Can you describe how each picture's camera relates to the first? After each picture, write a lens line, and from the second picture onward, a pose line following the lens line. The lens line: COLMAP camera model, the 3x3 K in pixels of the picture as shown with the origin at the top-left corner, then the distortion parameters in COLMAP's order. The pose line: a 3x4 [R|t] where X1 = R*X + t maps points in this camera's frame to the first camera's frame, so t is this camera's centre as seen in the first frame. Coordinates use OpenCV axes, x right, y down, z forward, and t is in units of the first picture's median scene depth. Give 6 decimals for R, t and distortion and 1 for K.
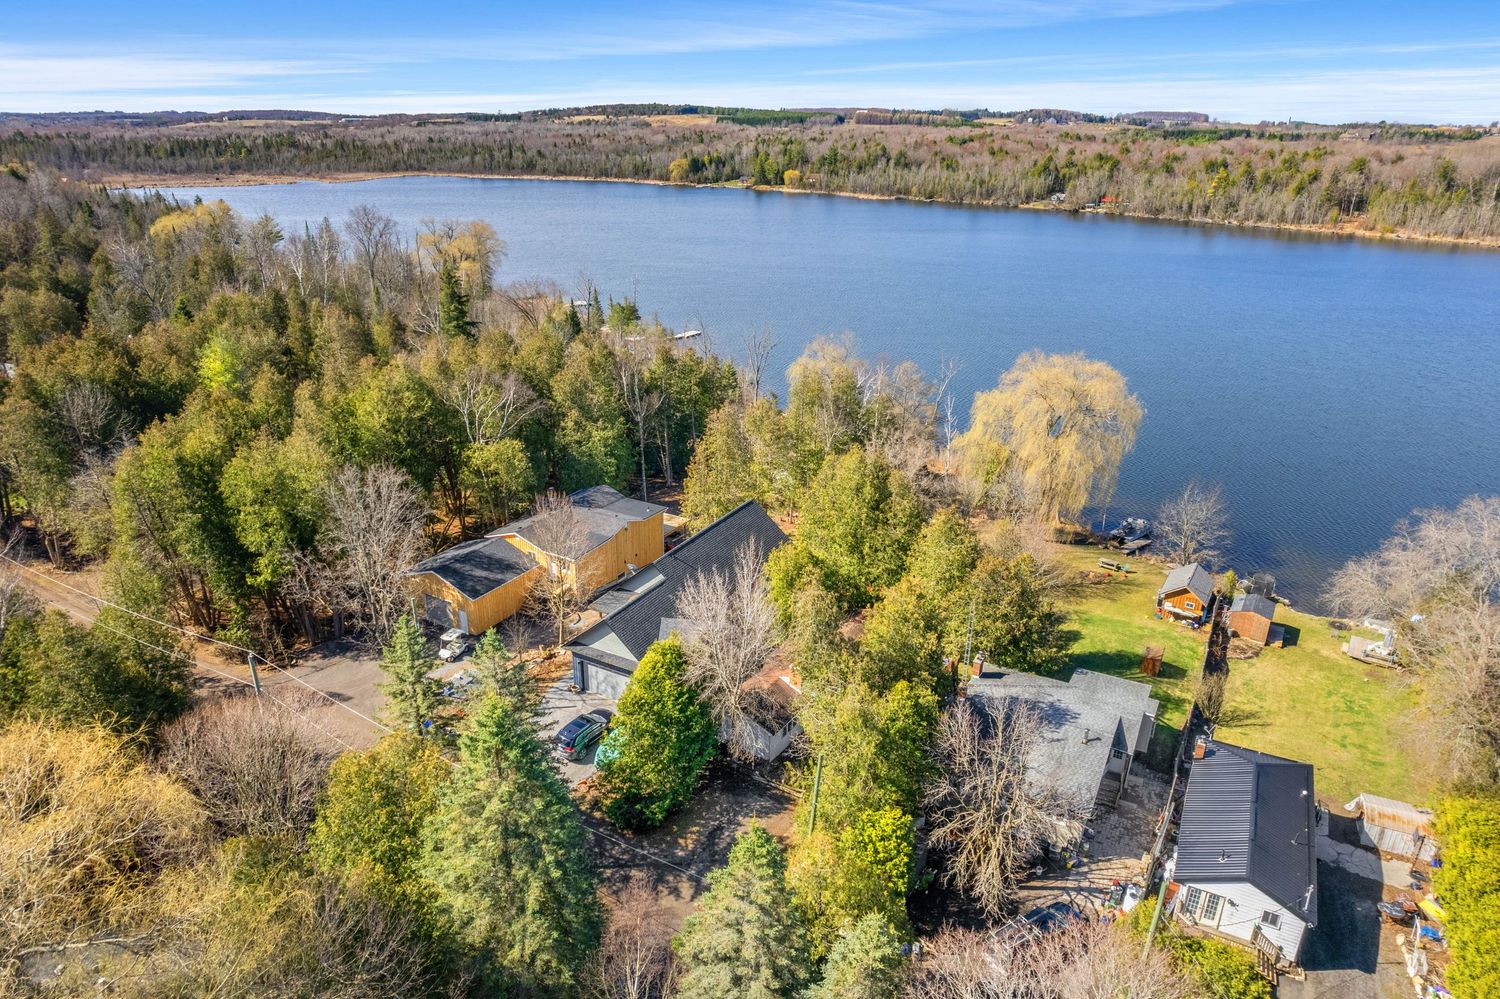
lens RADIAL K [[966.3, 0, 750.5], [0, 966.3, 488.5], [0, 0, 1]] dist [-0.079038, 0.067821]
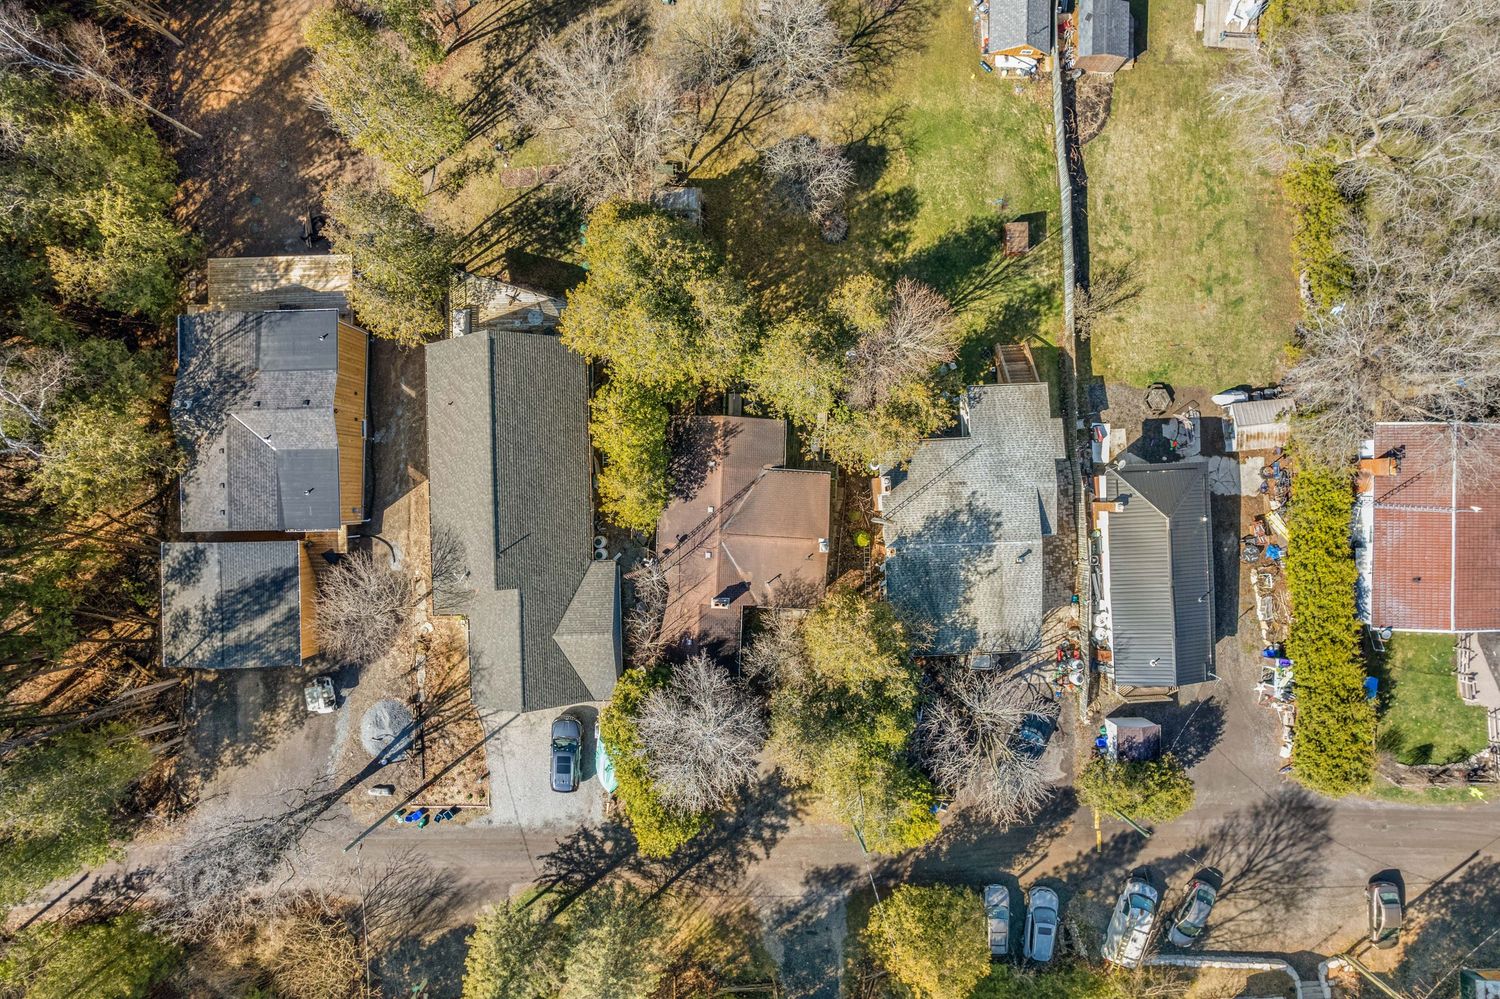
lens RADIAL K [[966.3, 0, 764.4], [0, 966.3, 502.2], [0, 0, 1]] dist [-0.079038, 0.067821]
pose [[0.855825, -0.517087, -0.013618, 0.096318], [0.192755, 0.294375, 0.936050, -0.443558], [-0.480010, -0.803719, 0.351604, 0.477057]]
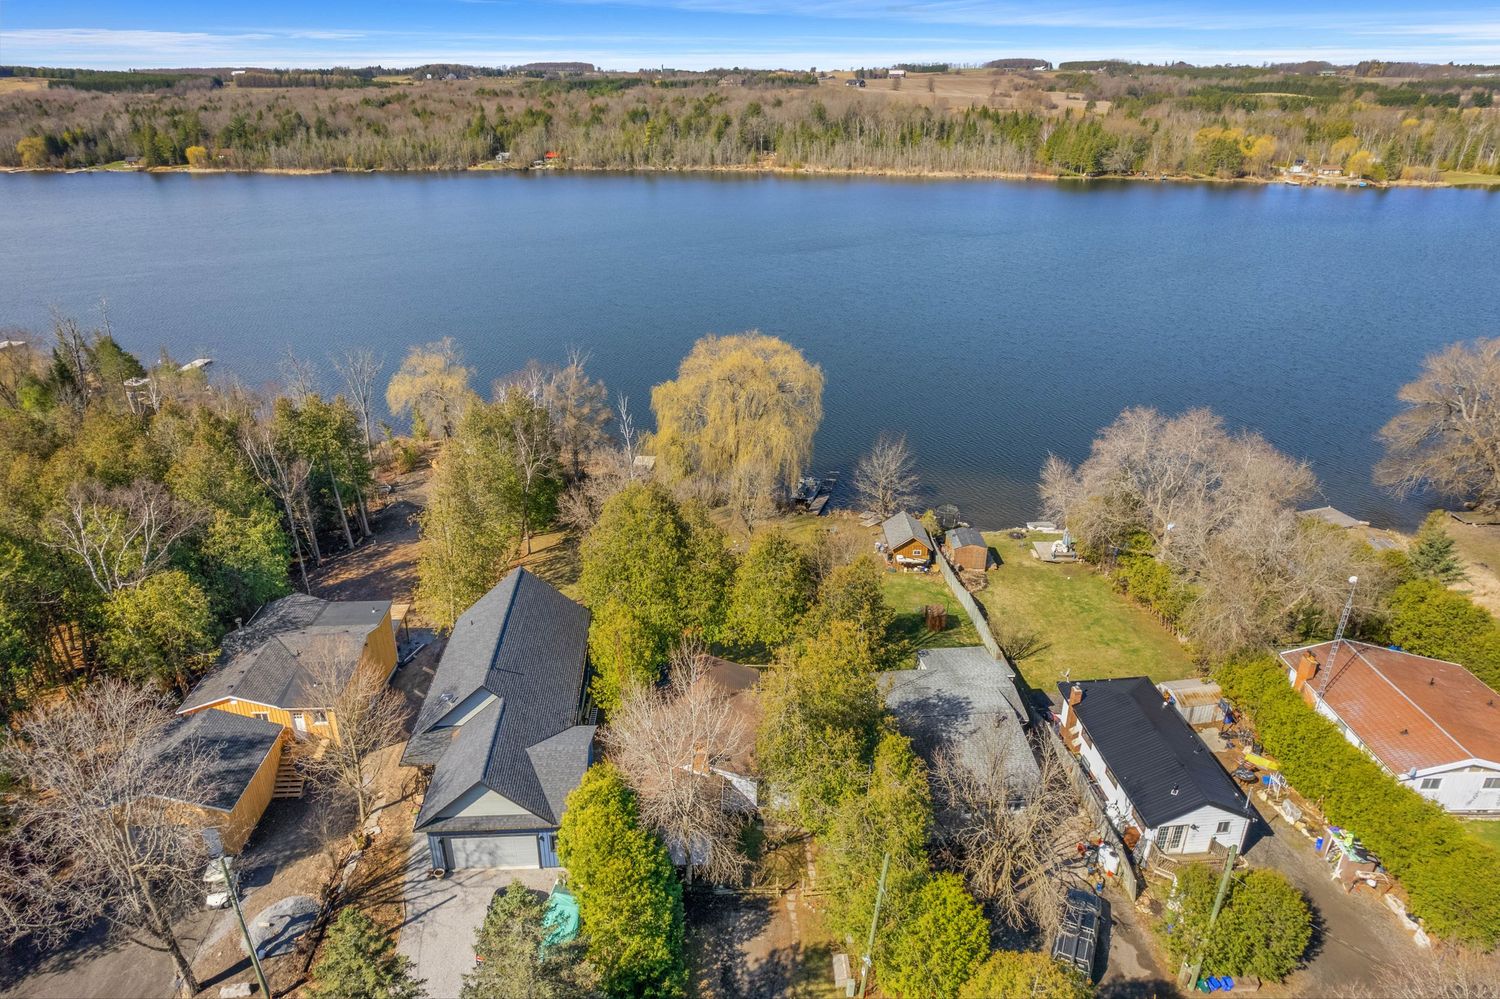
lens RADIAL K [[966.3, 0, 735.1], [0, 966.3, 487.0], [0, 0, 1]] dist [-0.079038, 0.067821]
pose [[0.843634, -0.225939, 0.487066, -0.192225], [0.206143, 0.973926, 0.094727, -0.081282], [-0.495769, 0.020490, 0.868213, 0.139385]]
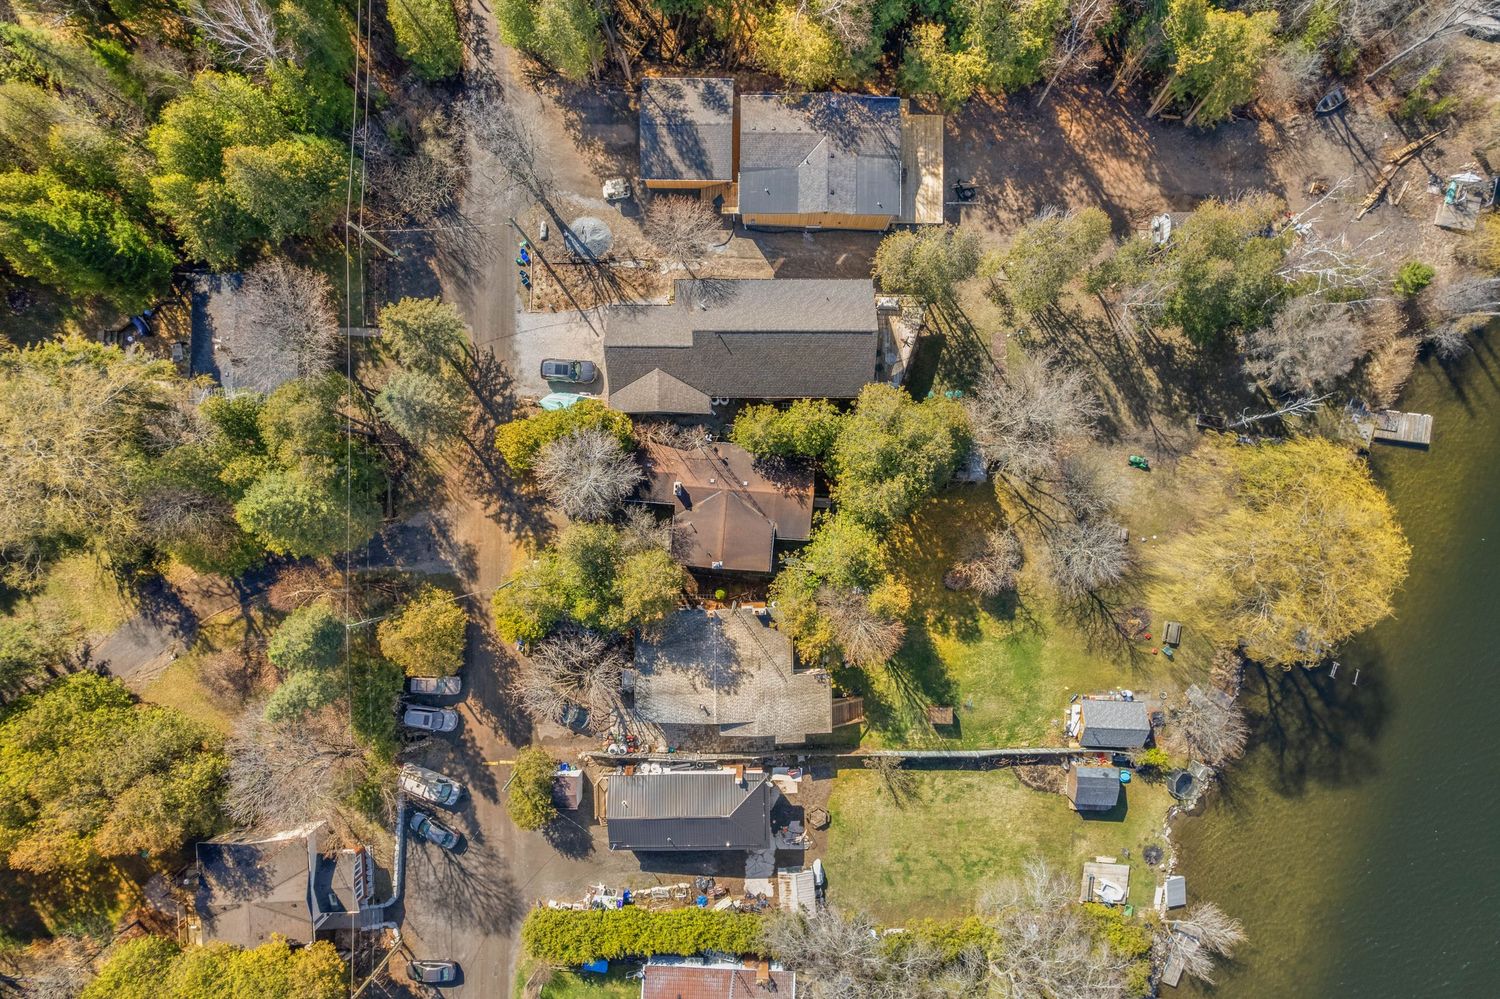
lens RADIAL K [[966.3, 0, 752.7], [0, 966.3, 510.7], [0, 0, 1]] dist [-0.079038, 0.067821]
pose [[0.491453, 0.870849, -0.009843, 0.088475], [-0.296487, 0.177924, 0.938317, -0.656098], [0.818883, -0.458220, 0.345636, 0.410433]]
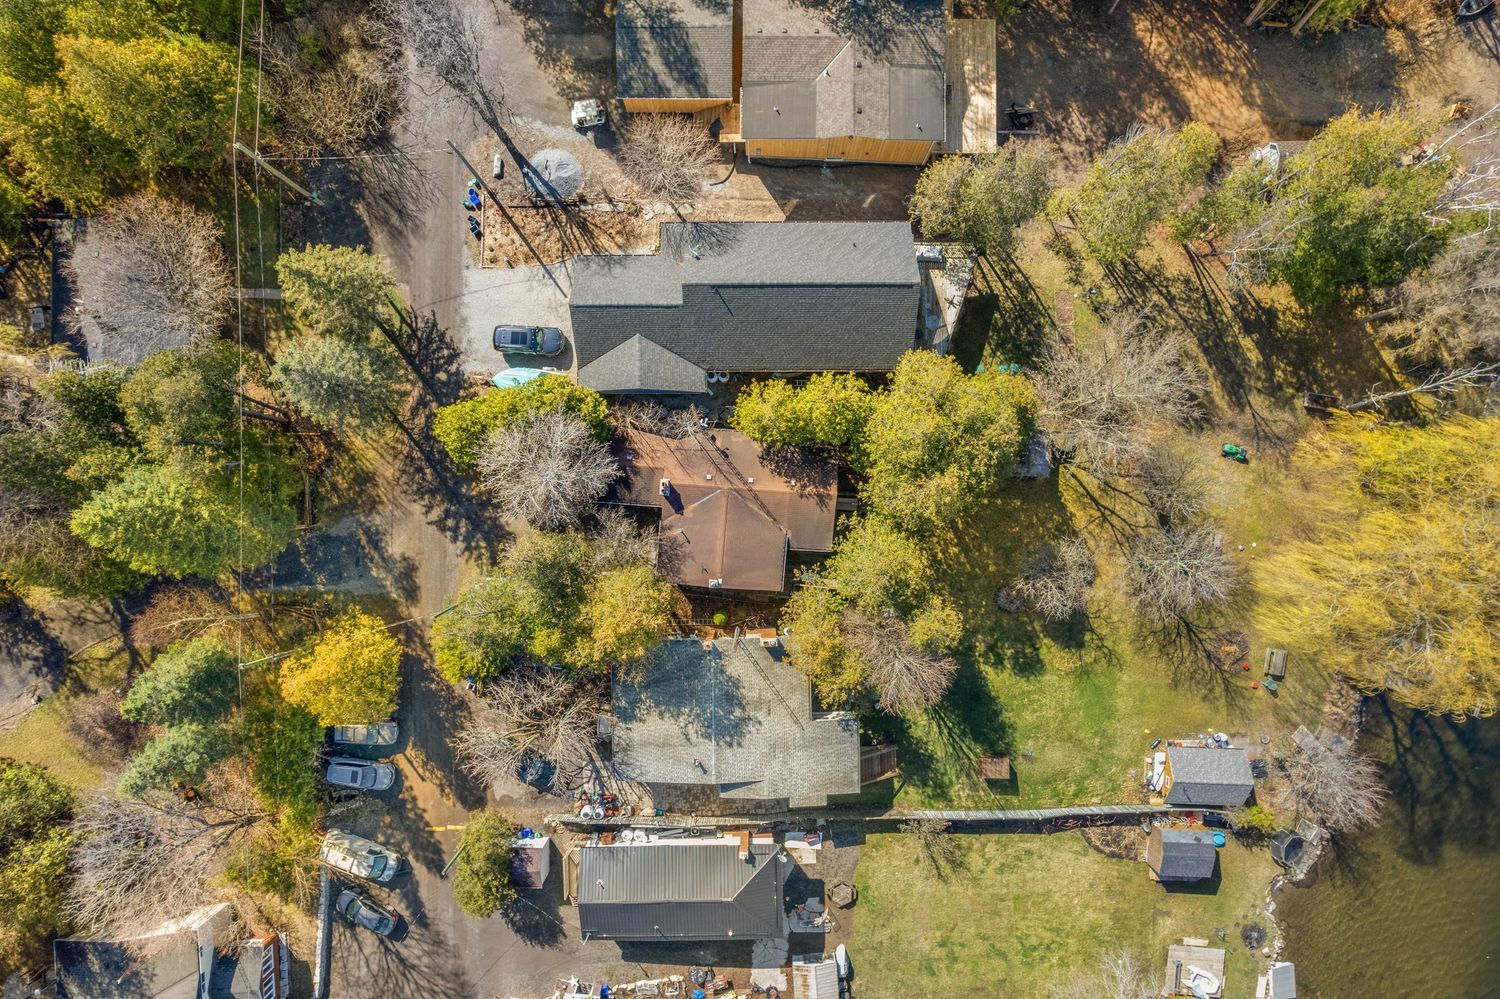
lens RADIAL K [[966.3, 0, 754.3], [0, 966.3, 509.3], [0, 0, 1]] dist [-0.079038, 0.067821]
pose [[0.494845, 0.868910, -0.011164, 0.082622], [-0.296149, 0.180708, 0.937892, -0.495558], [0.816961, -0.460804, 0.346749, 0.467077]]
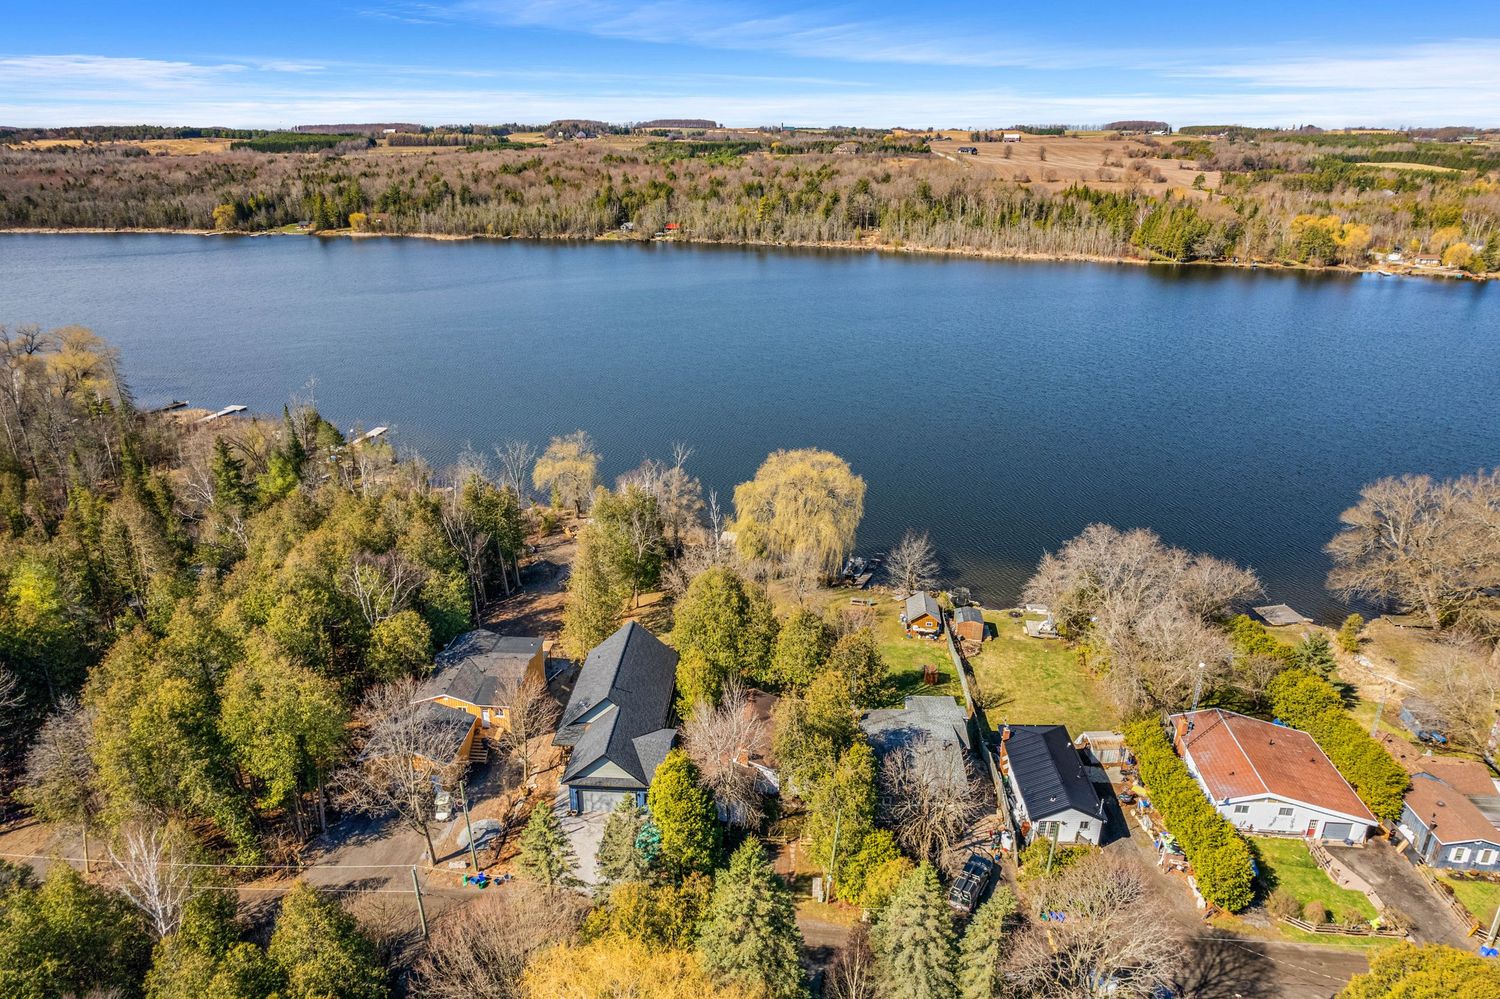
lens RADIAL K [[966.3, 0, 740.3], [0, 966.3, 485.9], [0, 0, 1]] dist [-0.079038, 0.067821]
pose [[0.898397, -0.161756, 0.408311, -0.288236], [0.164820, 0.985928, 0.027935, -0.141262], [-0.407084, 0.042201, 0.912415, -0.160553]]
